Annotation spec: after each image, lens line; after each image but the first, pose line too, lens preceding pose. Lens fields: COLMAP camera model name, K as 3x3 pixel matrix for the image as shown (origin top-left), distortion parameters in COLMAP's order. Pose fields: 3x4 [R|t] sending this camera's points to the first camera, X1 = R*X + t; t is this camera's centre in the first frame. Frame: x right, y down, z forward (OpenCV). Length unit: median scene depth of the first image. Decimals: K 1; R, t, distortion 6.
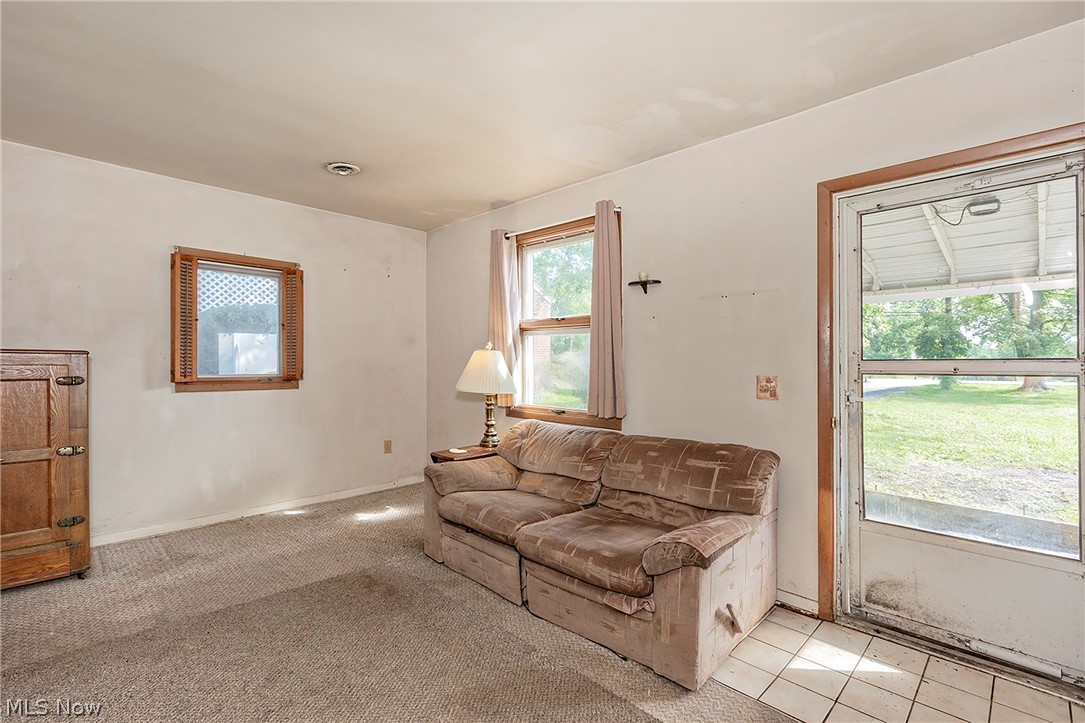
lens RADIAL K [[495.5, 0, 538.6], [0, 495.5, 362.4], [0, 0, 1]] dist [-0.003092, -0.001455]
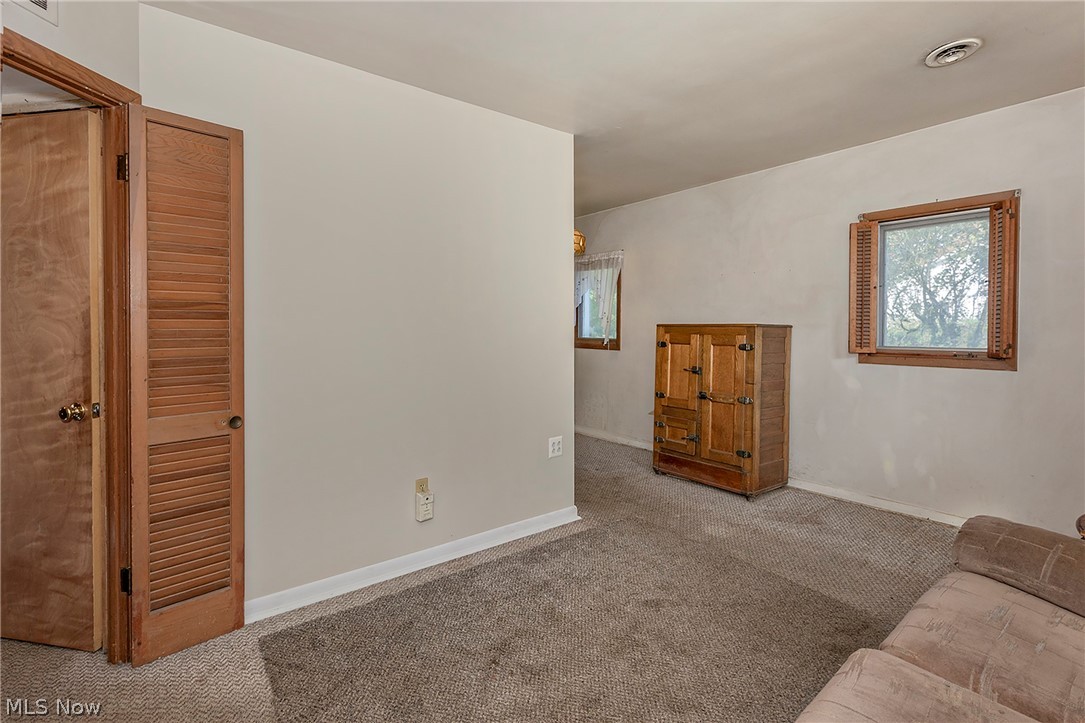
lens RADIAL K [[495.5, 0, 489.3], [0, 495.5, 332.2], [0, 0, 1]] dist [-0.003092, -0.001455]
pose [[-0.171134, 0.007320, -0.985221, 0.653674], [0.004213, 0.999969, 0.006697, -0.018398], [0.985239, -0.003004, -0.171160, 0.791075]]
